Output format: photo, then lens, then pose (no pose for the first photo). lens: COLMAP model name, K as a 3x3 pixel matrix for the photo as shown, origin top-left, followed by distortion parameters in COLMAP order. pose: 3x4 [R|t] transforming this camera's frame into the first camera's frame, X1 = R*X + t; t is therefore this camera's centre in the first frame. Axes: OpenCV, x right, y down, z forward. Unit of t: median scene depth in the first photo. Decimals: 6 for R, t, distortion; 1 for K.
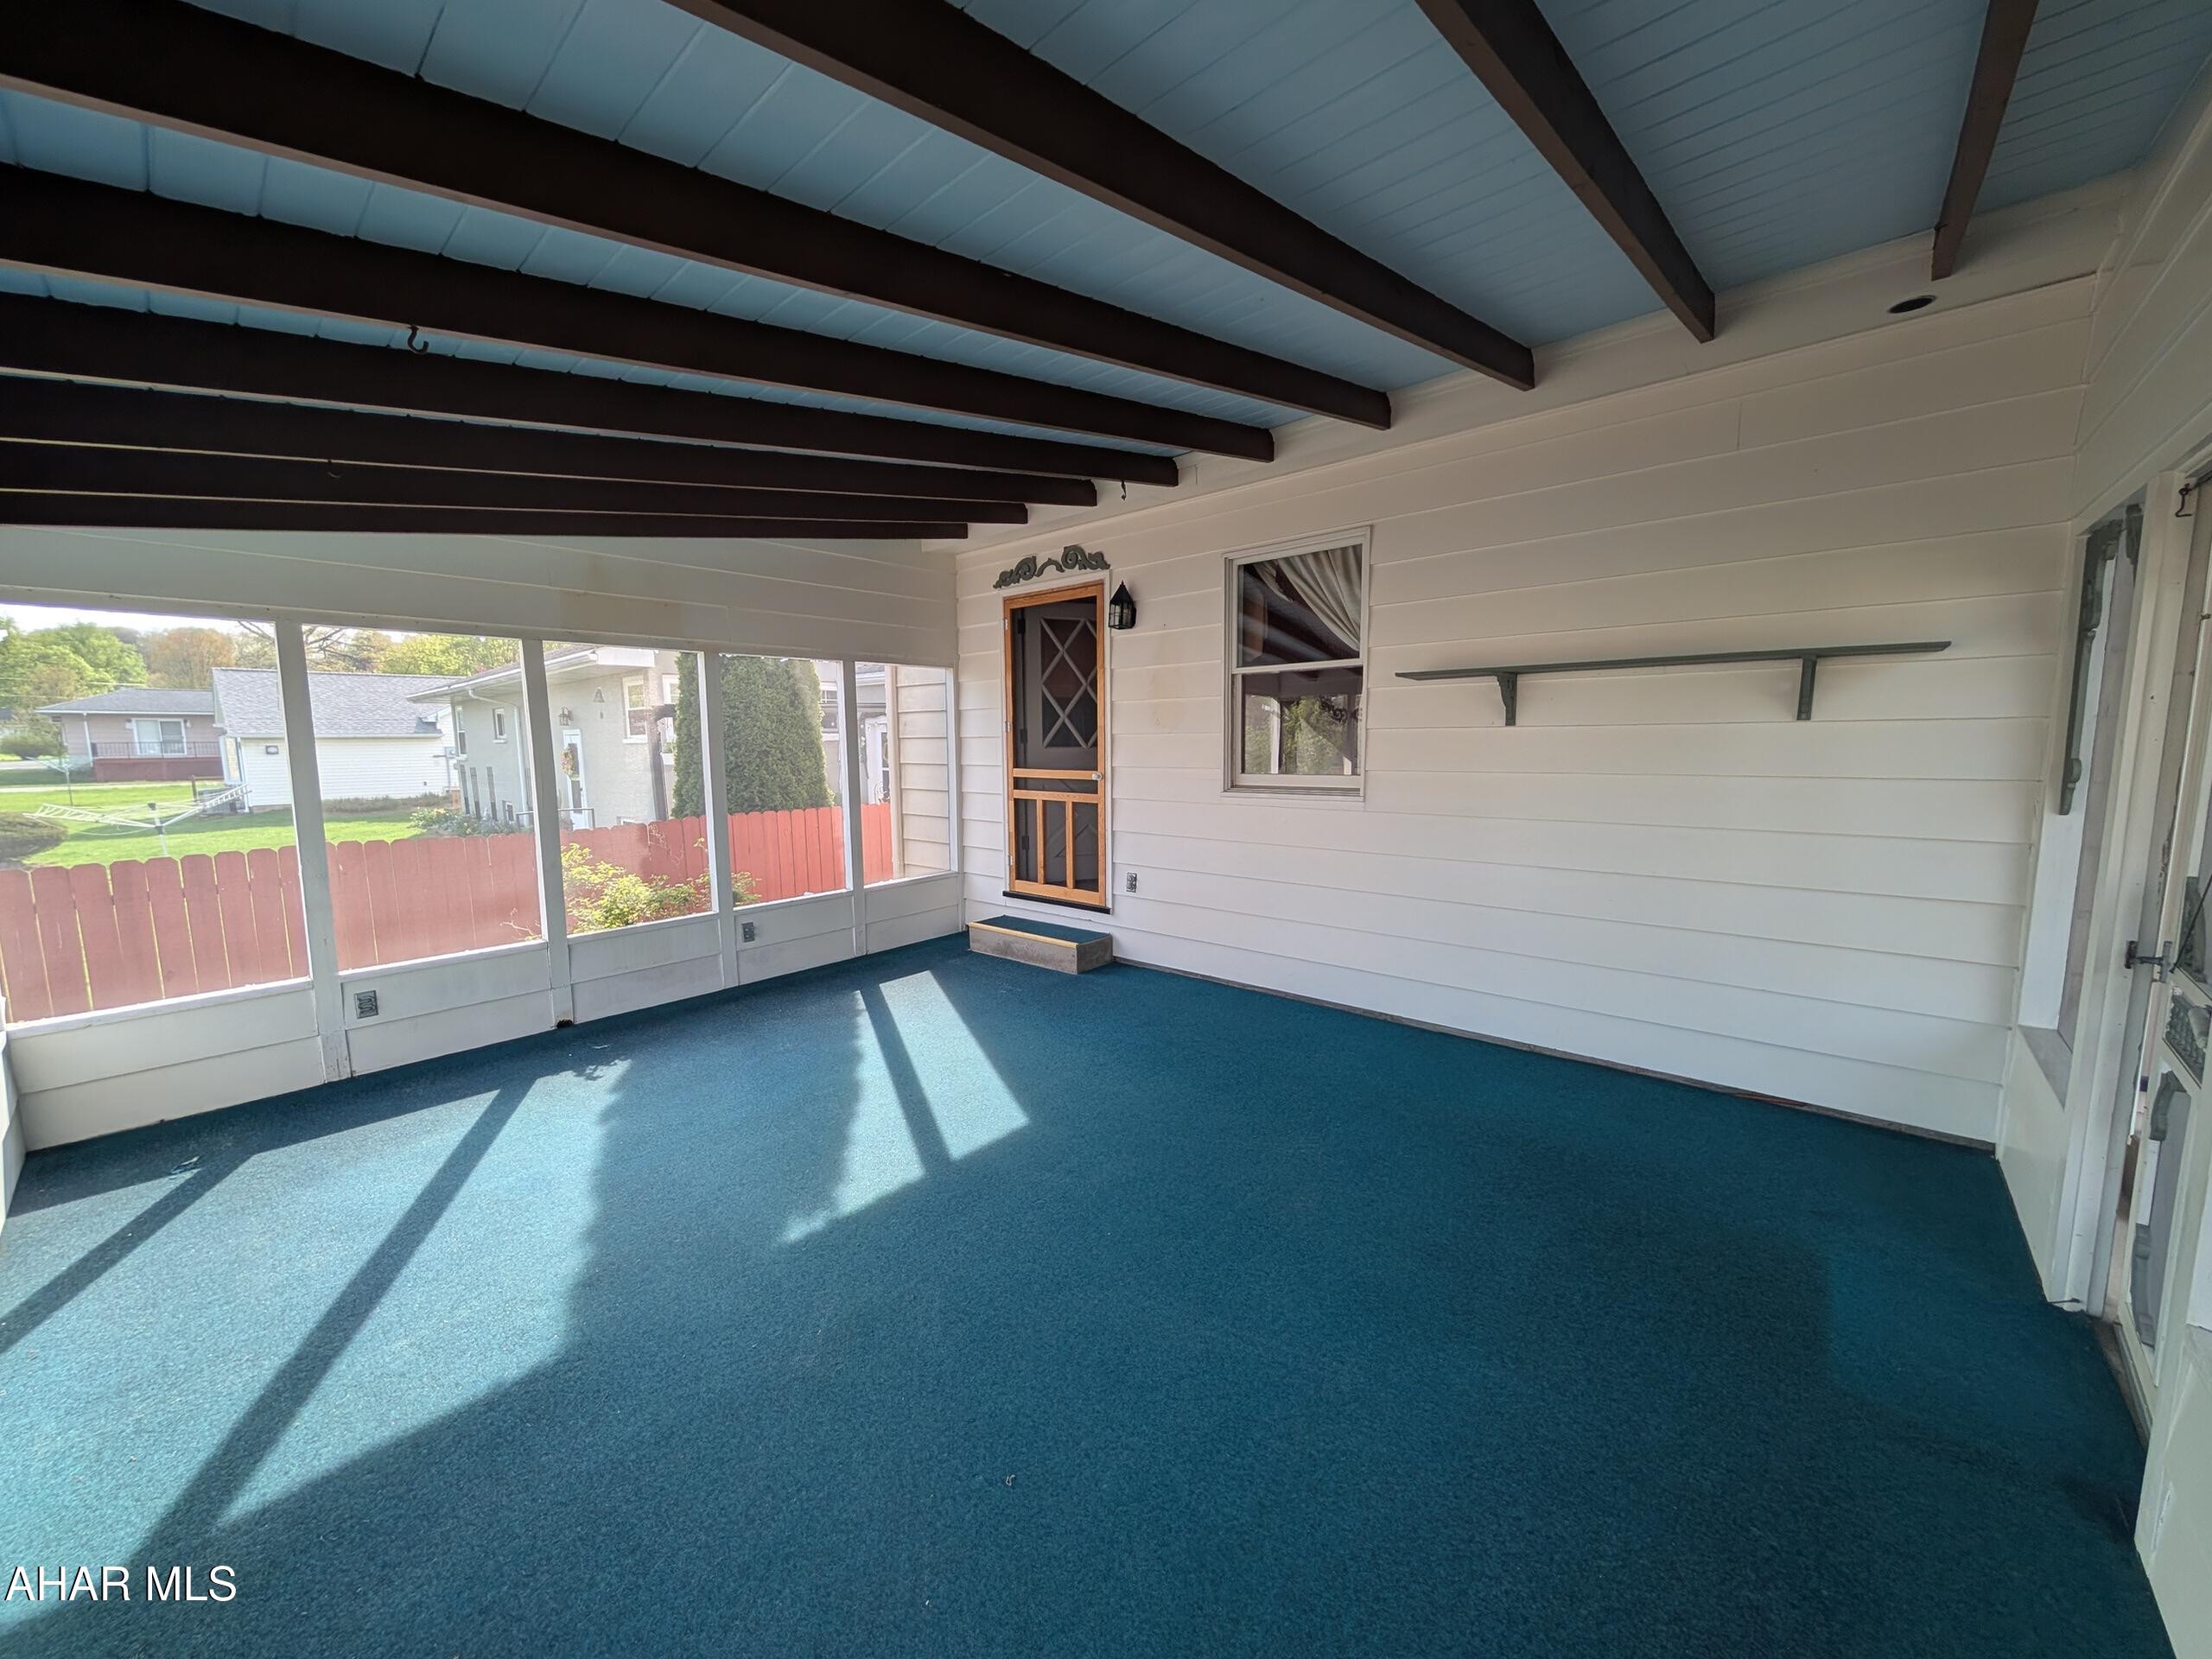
lens RADIAL K [[830.4, 0, 1115.2], [0, 830.4, 840.1], [0, 0, 1]] dist [0.000719, 0.000123]
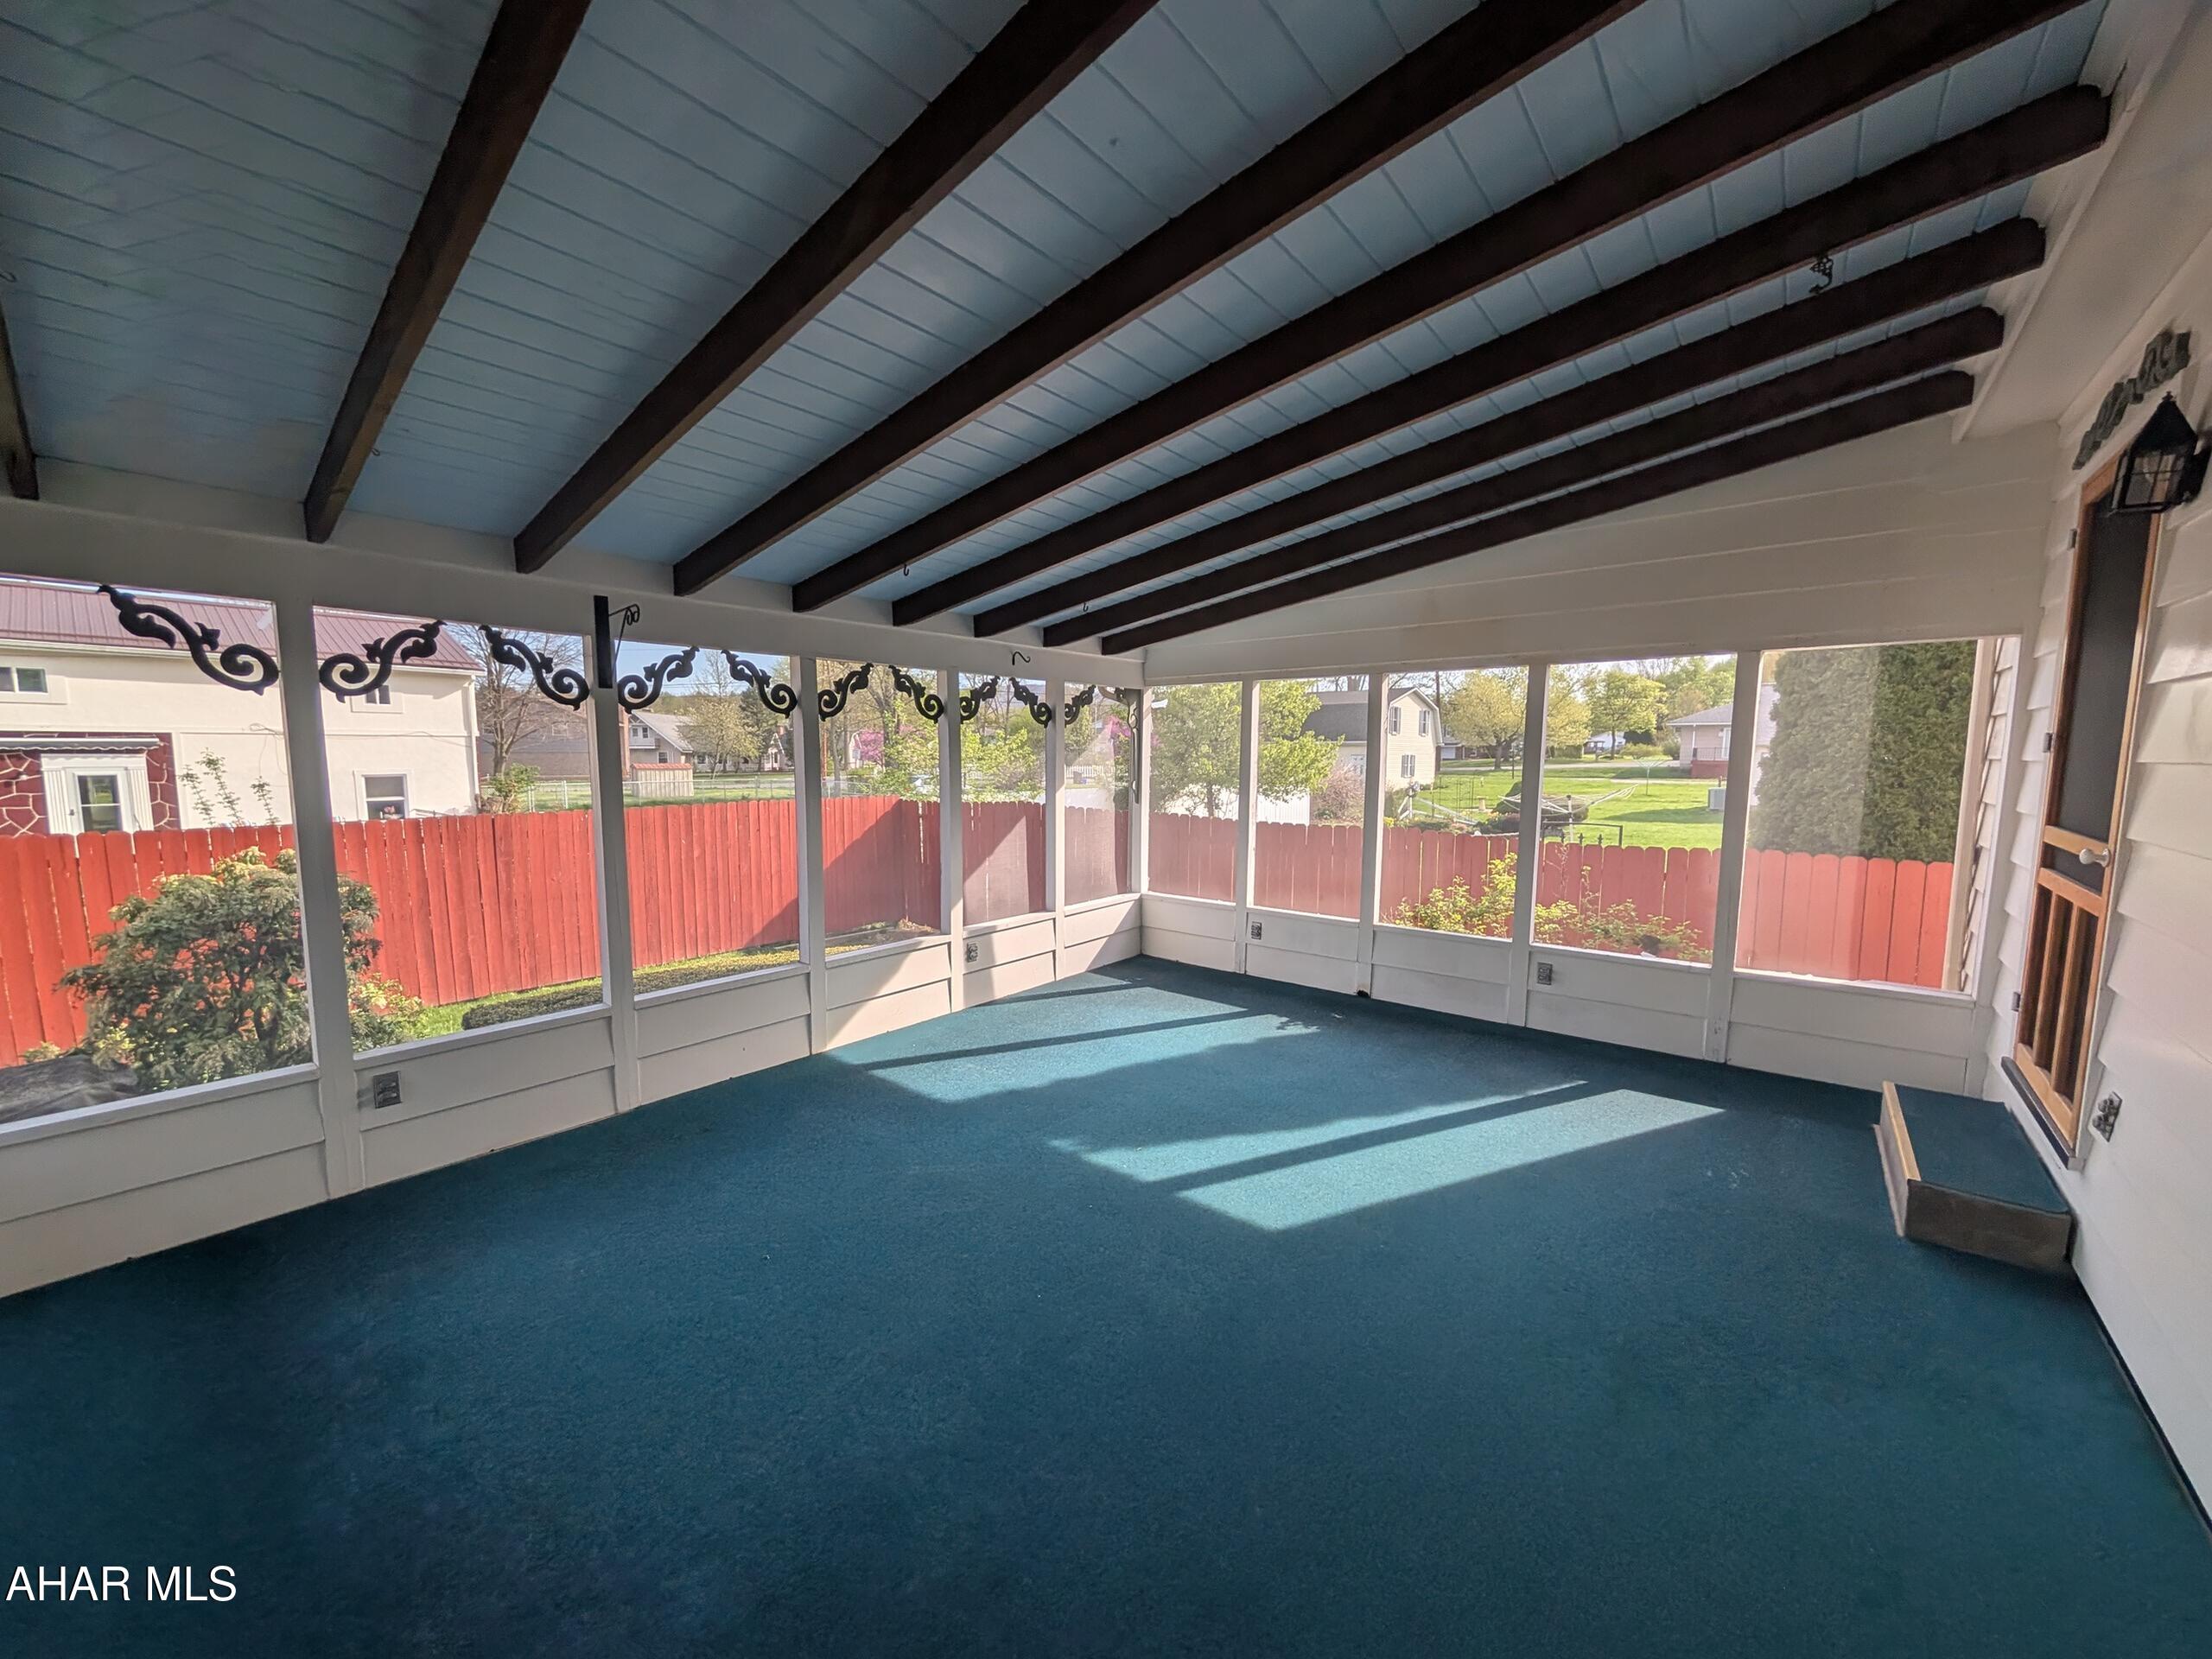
lens RADIAL K [[830.4, 0, 1116.7], [0, 830.4, 818.2], [0, 0, 1]] dist [0.000719, 0.000123]
pose [[0.035567, 0.085307, -0.995720, 0.567063], [-0.130403, 0.988228, 0.080007, -0.090566], [0.990823, 0.126999, 0.046272, 0.644943]]
